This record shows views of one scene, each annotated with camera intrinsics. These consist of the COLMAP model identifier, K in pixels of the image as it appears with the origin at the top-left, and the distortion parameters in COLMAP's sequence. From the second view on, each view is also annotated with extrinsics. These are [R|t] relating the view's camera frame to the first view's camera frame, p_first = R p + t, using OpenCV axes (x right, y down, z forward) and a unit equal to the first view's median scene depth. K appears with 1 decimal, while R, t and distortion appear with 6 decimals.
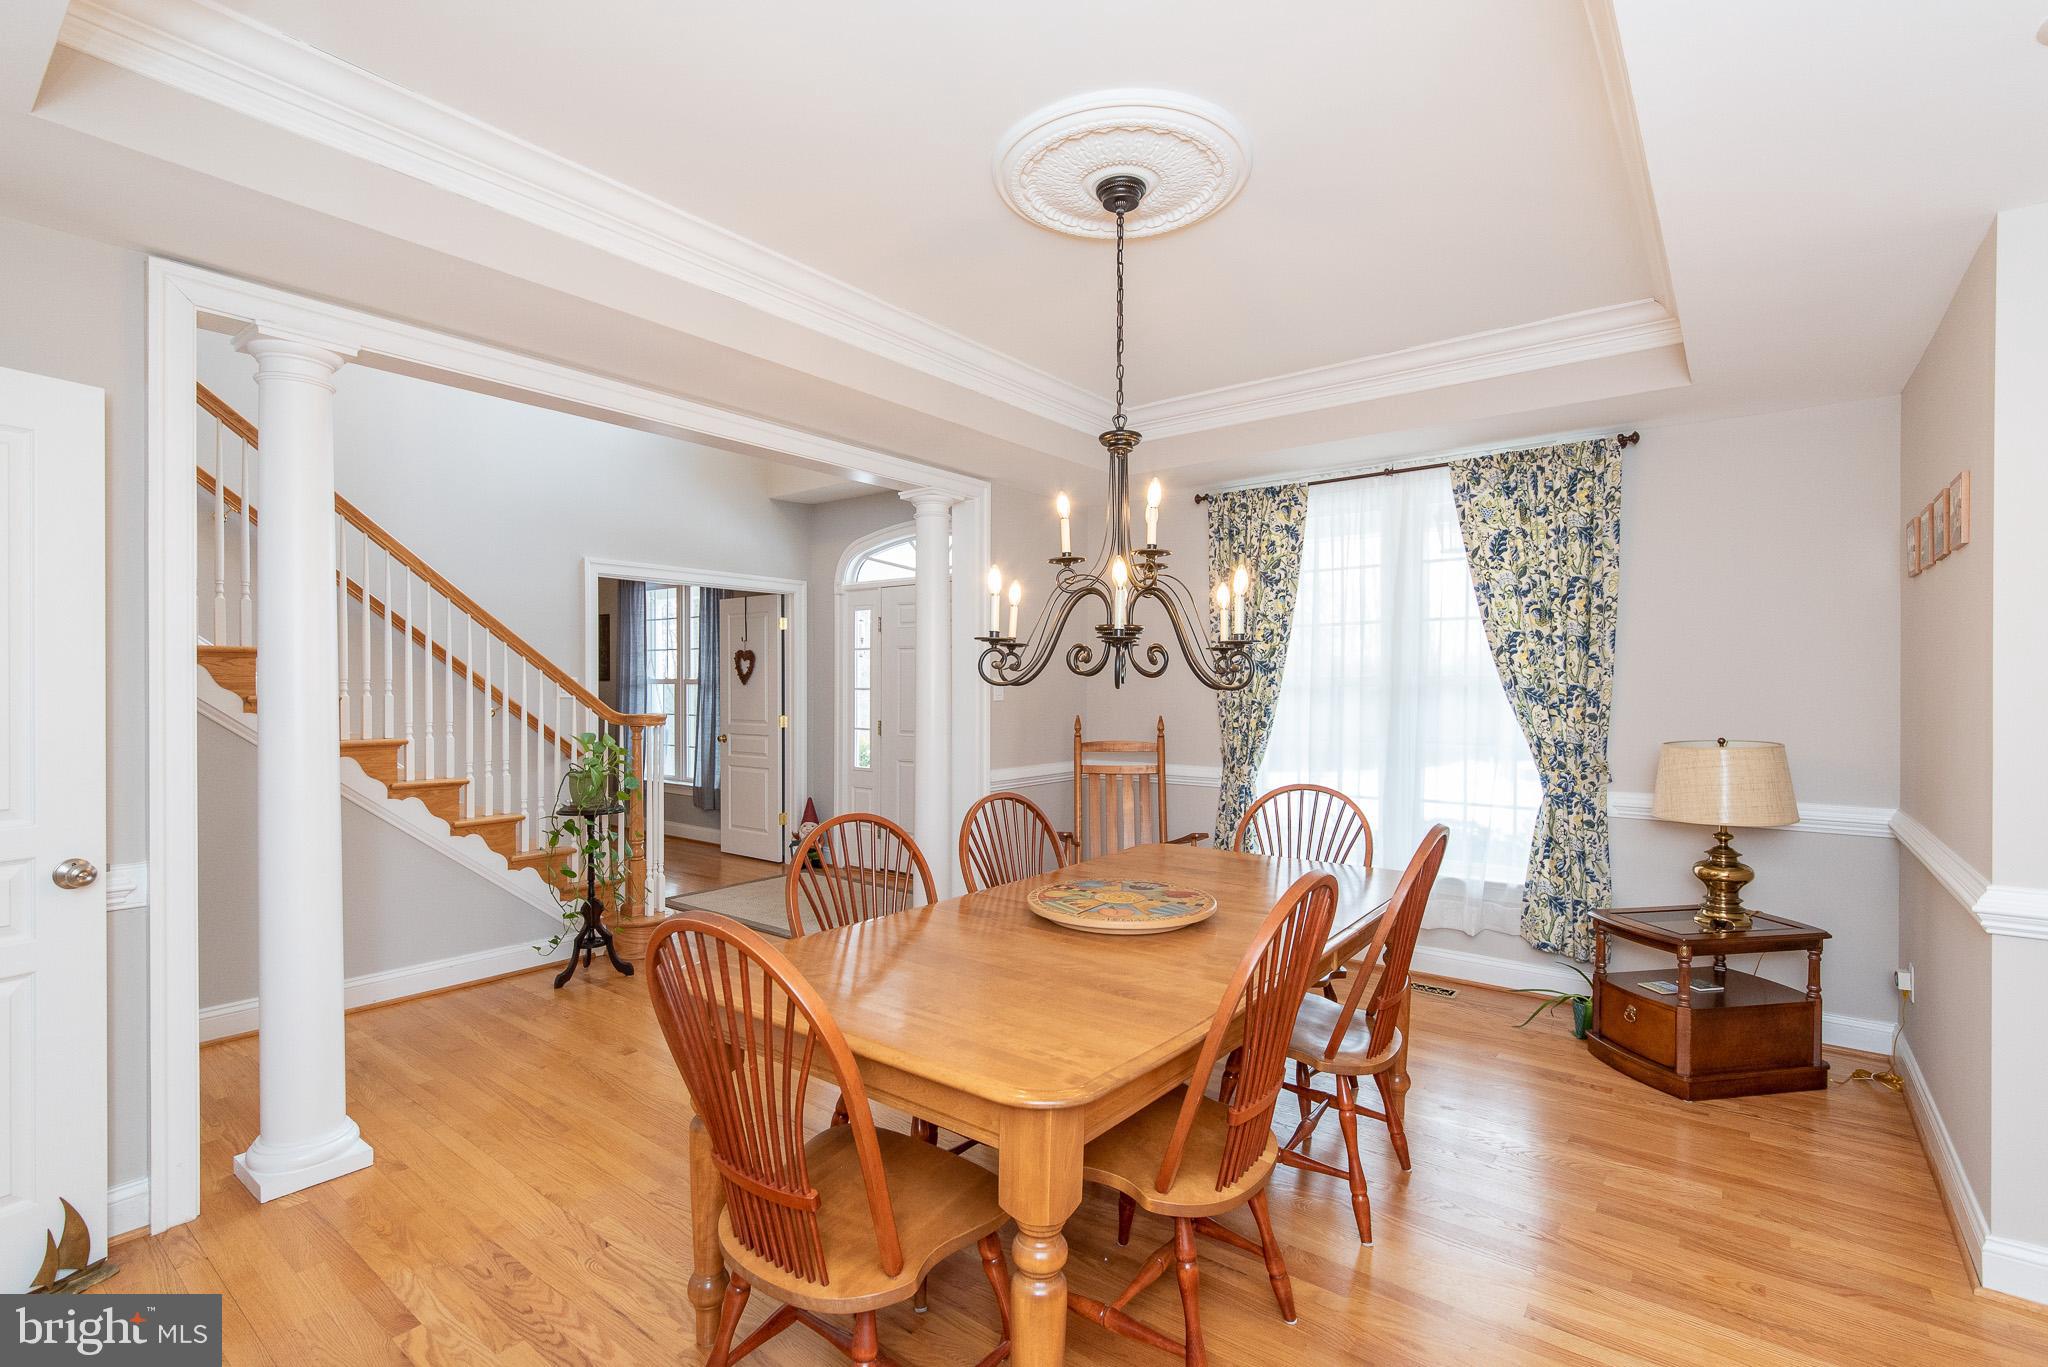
lens RADIAL K [[932.9, 0, 1024.0], [0, 932.9, 683.5], [0, 0, 1]] dist [0.002765, 0.000275]
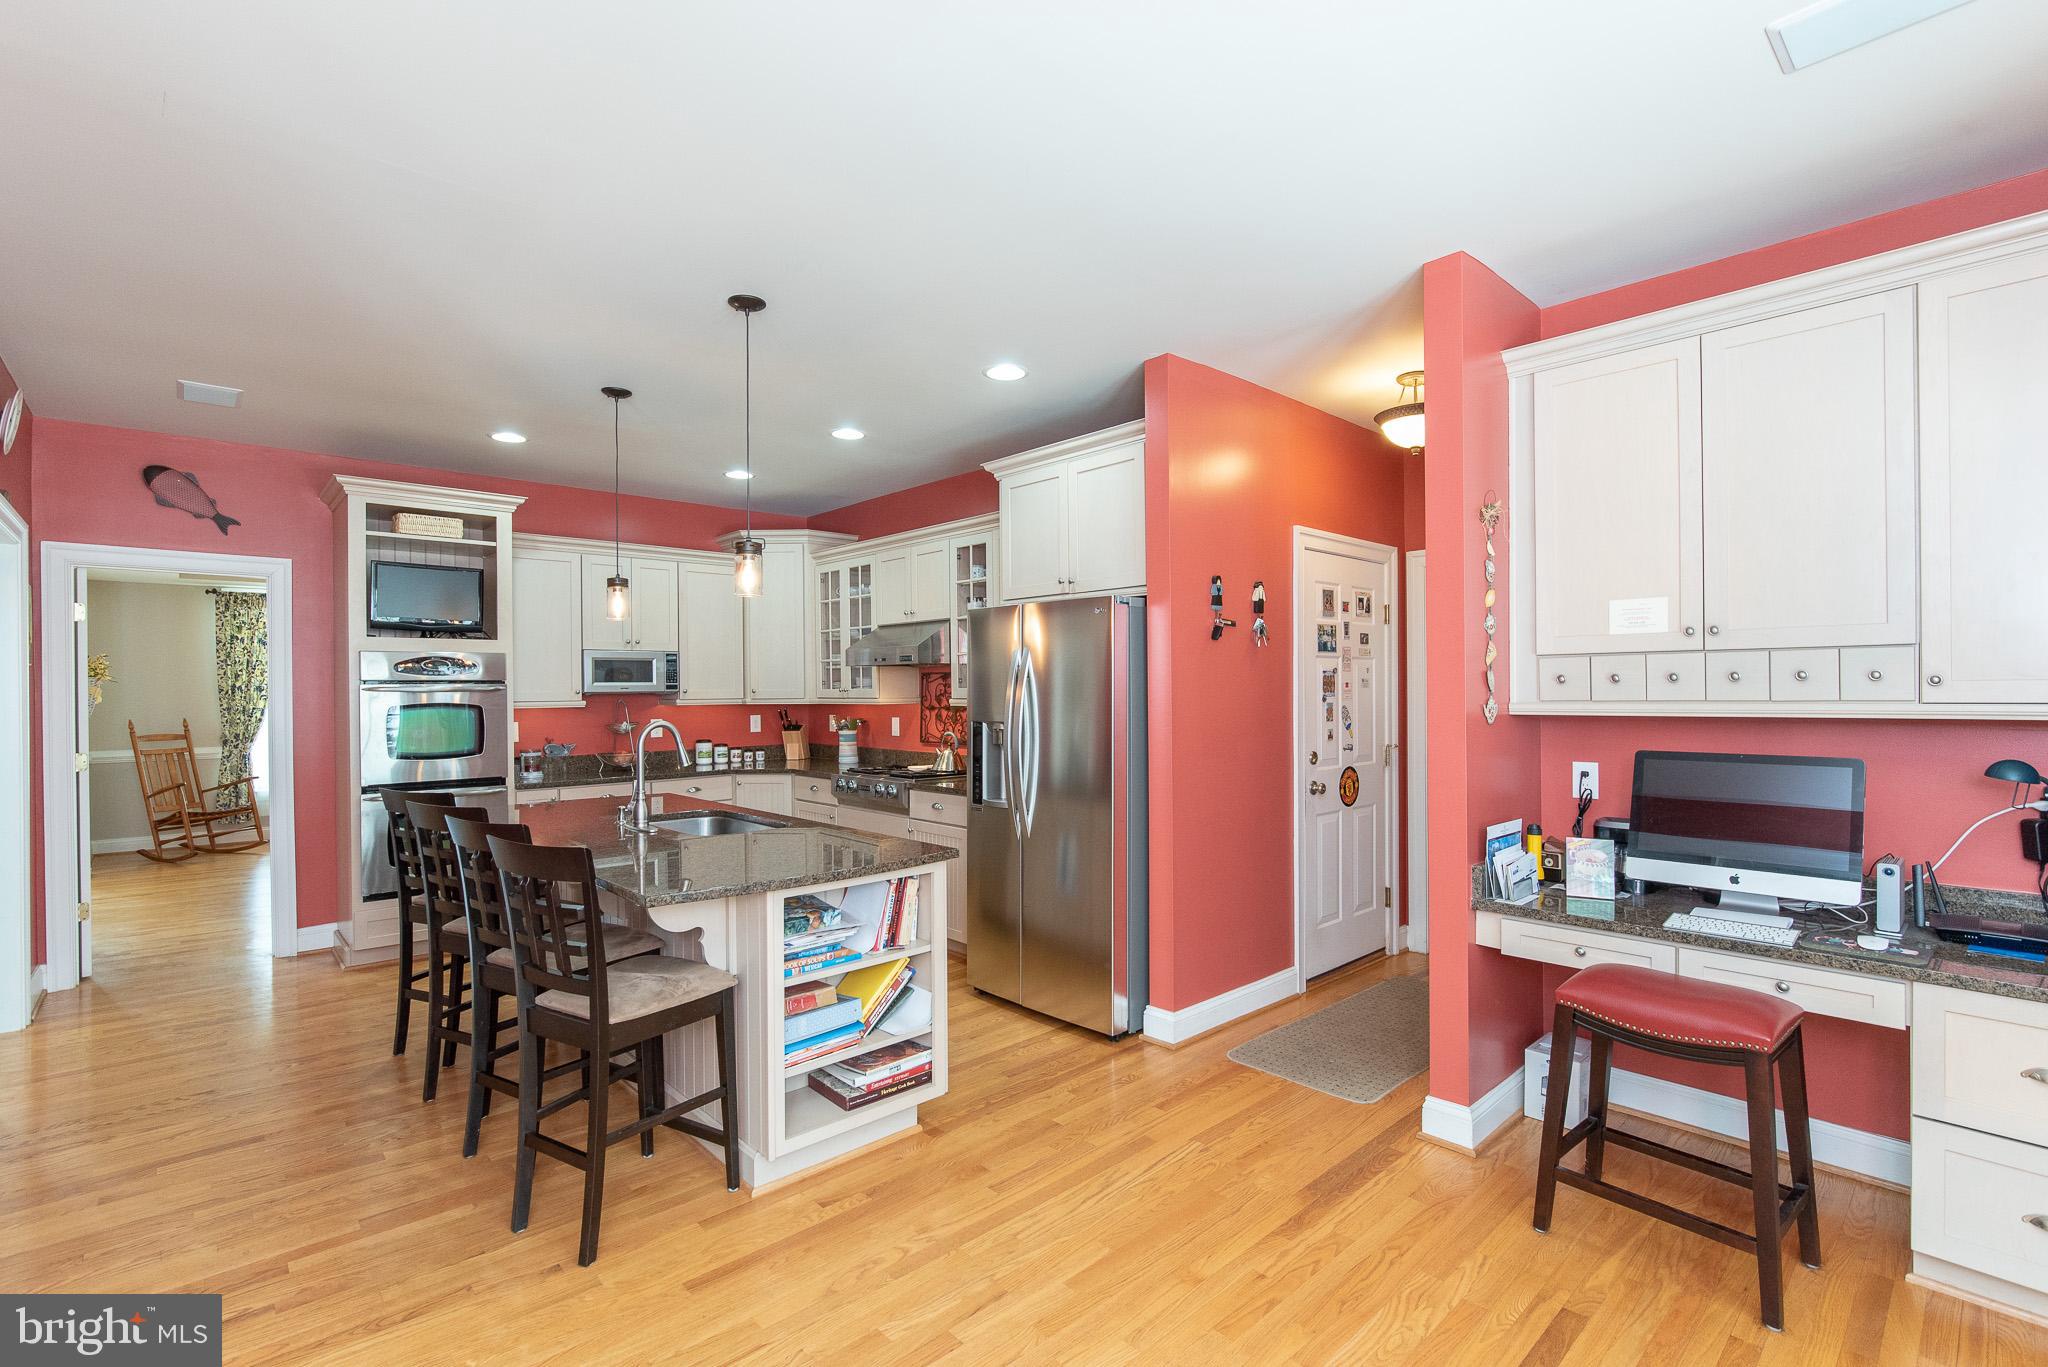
lens RADIAL K [[931.1, 0, 1024.0], [0, 931.1, 683.5], [0, 0, 1]] dist [-0.002106, -0.005623]
pose [[0.181760, 0.007119, 0.983317, -1.236041], [0.008629, 0.999924, -0.008834, 0.000382], [-0.983305, 0.010091, 0.181684, -0.802264]]
